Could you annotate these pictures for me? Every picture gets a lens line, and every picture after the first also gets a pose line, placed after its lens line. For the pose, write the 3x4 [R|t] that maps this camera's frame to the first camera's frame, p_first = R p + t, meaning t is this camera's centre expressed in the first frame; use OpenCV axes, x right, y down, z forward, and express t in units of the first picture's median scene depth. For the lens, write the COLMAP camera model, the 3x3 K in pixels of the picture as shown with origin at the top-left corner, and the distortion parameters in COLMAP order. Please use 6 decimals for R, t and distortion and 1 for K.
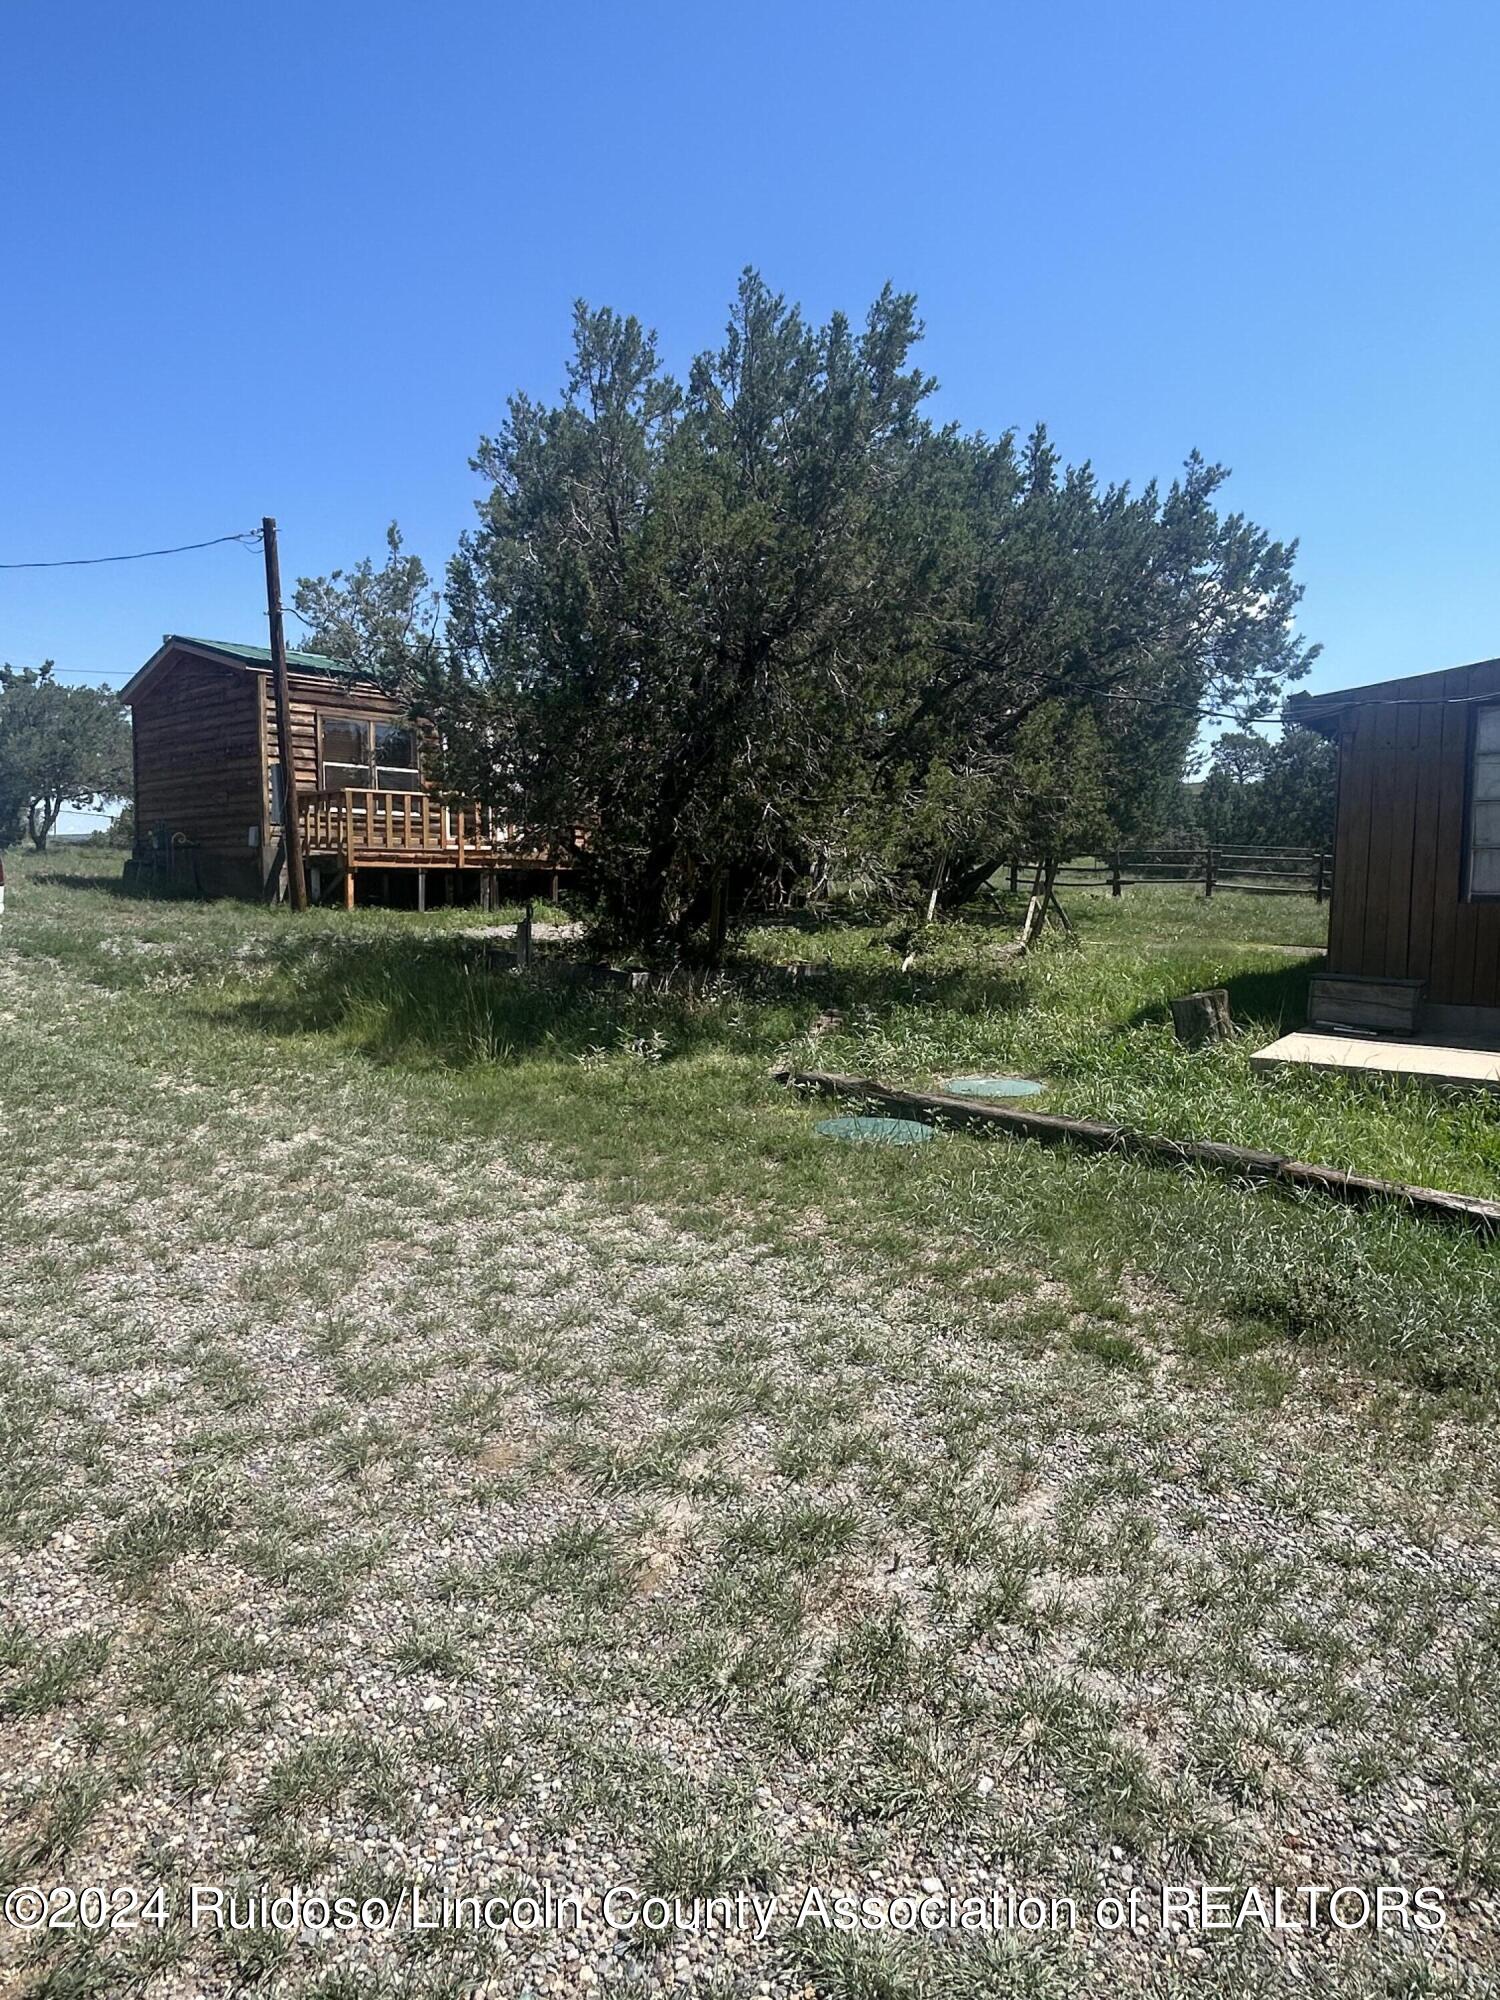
lens RADIAL K [[1221.9, 0, 750.0], [0, 1221.9, 1000.0], [0, 0, 1]] dist [-0.000213, 0.001566]
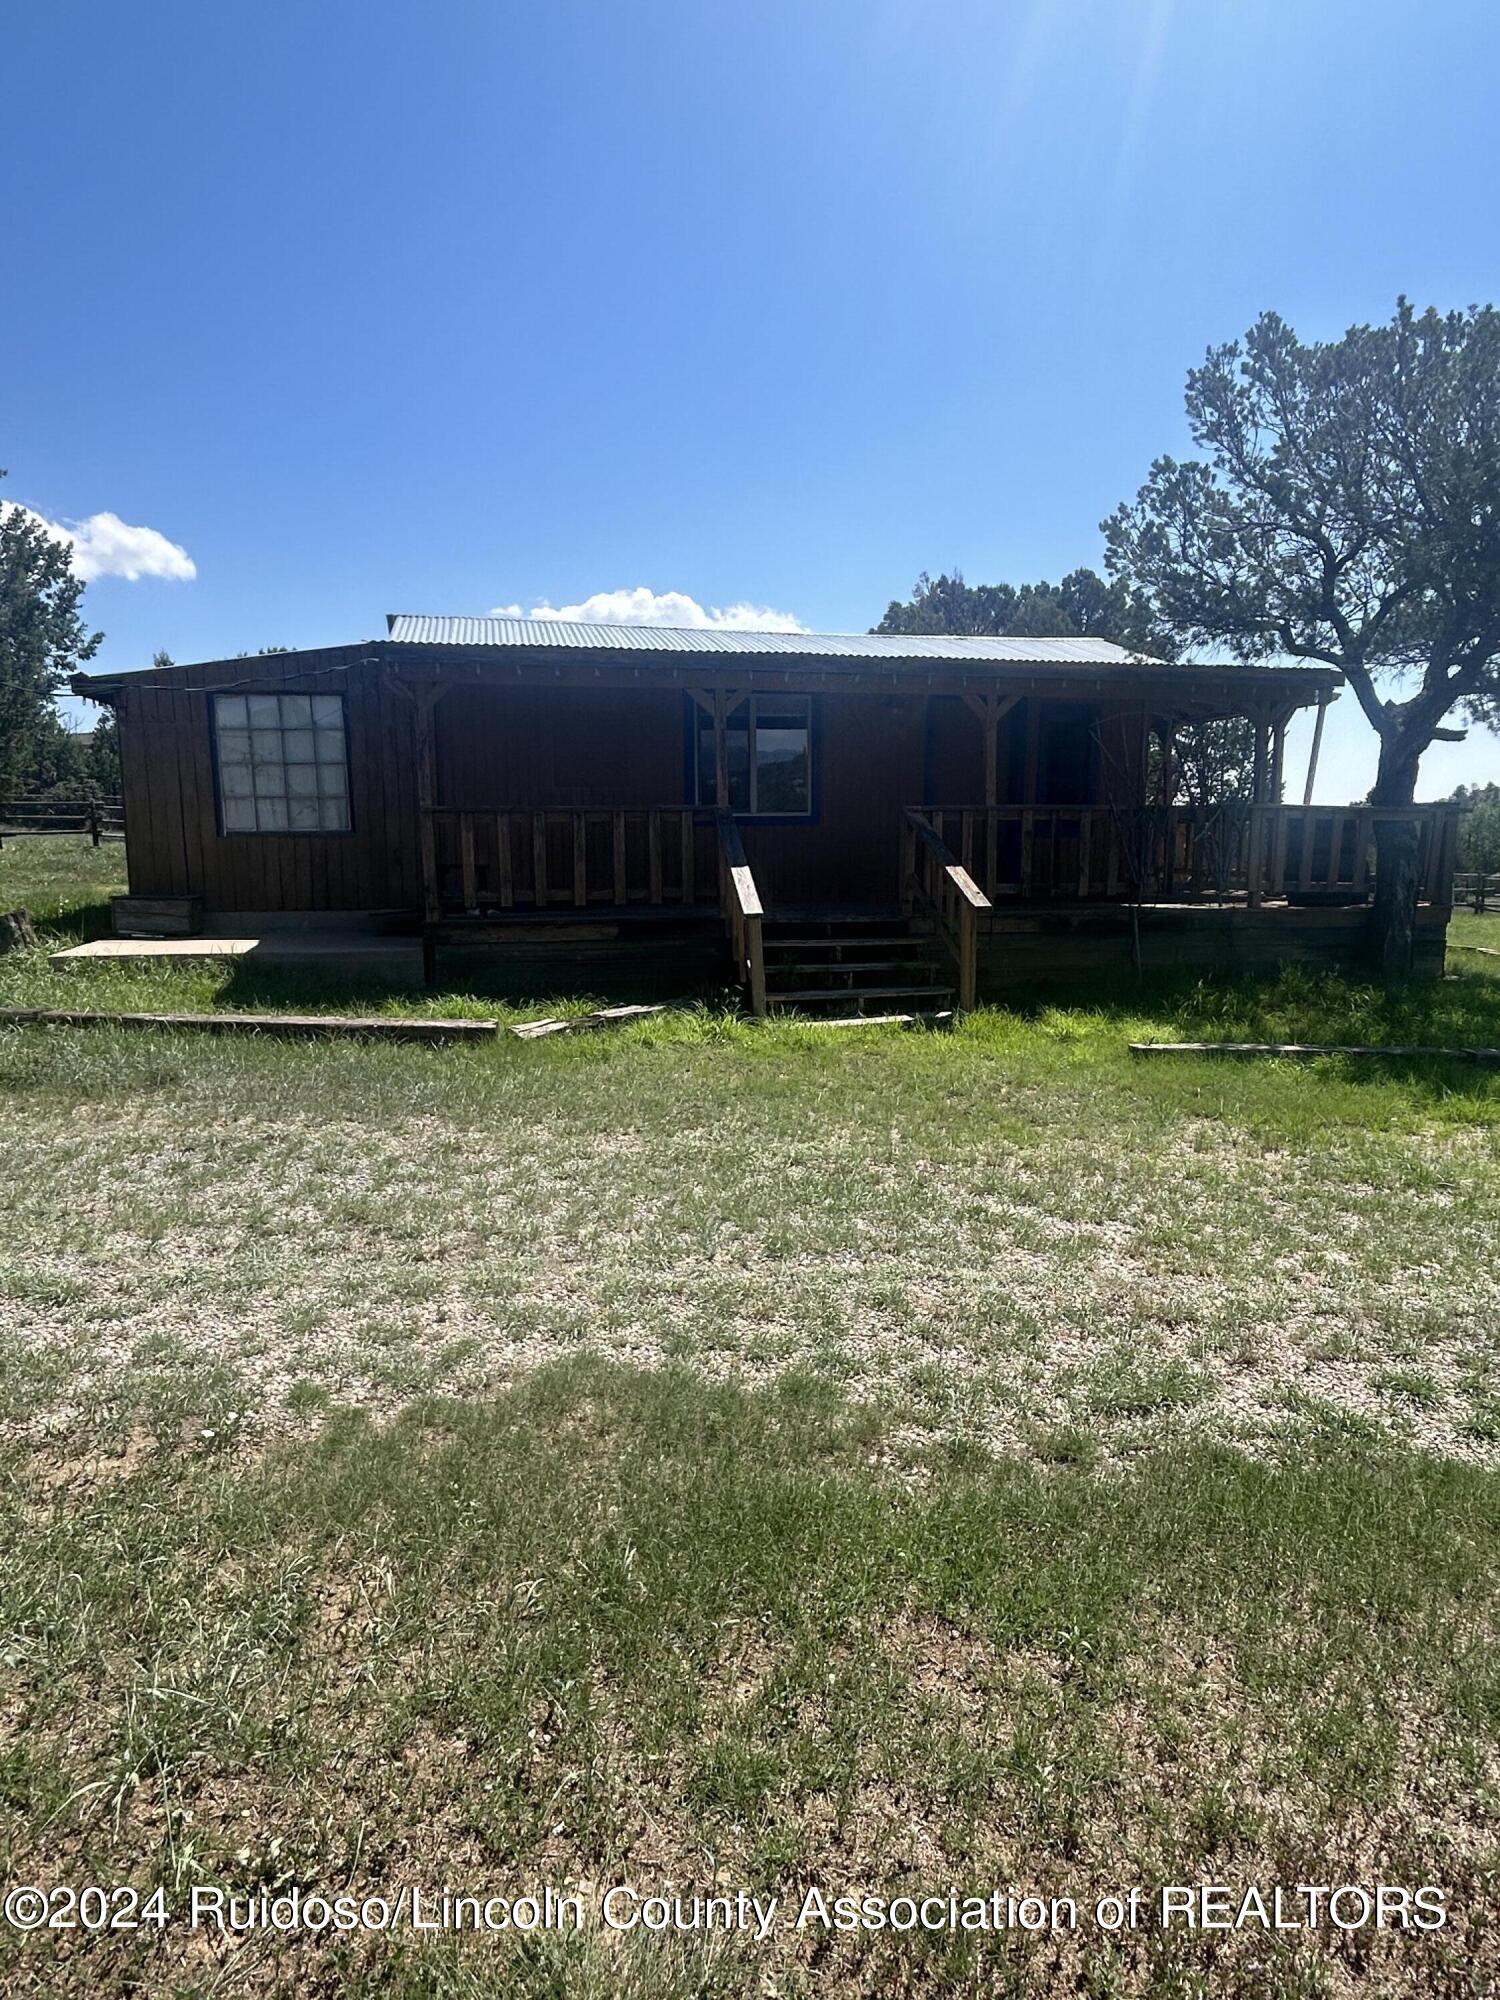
lens RADIAL K [[1221.9, 0, 750.0], [0, 1221.9, 1000.0], [0, 0, 1]] dist [-0.000213, 0.001566]
pose [[0.684563, -0.119181, 0.719145, -0.011949], [0.091539, 0.992789, 0.077395, 0.027018], [-0.723184, 0.012848, 0.690536, -0.205164]]
